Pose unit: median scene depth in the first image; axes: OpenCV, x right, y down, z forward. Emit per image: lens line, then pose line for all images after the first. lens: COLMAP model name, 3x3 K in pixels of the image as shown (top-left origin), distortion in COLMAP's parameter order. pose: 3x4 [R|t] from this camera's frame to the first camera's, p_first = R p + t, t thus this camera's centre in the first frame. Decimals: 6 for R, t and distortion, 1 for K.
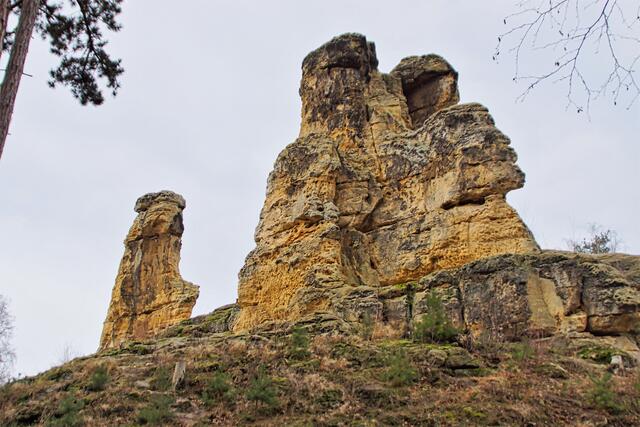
lens RADIAL K [[373.3, 0, 320.0], [0, 373.3, 213.5], [0, 0, 1]] dist [-0.022307, -0.000614]
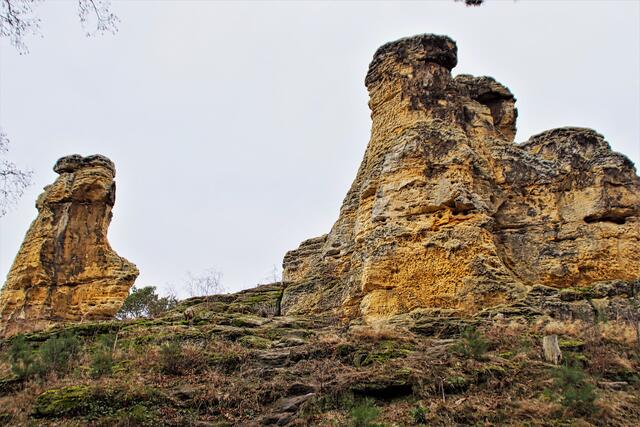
lens RADIAL K [[373.3, 0, 320.0], [0, 373.3, 213.5], [0, 0, 1]] dist [-0.022307, -0.000614]
pose [[0.963178, 0.188529, 0.191688, -0.503041], [-0.185032, 0.982067, -0.036150, 0.122320], [-0.195065, -0.000650, 0.980790, 0.146298]]
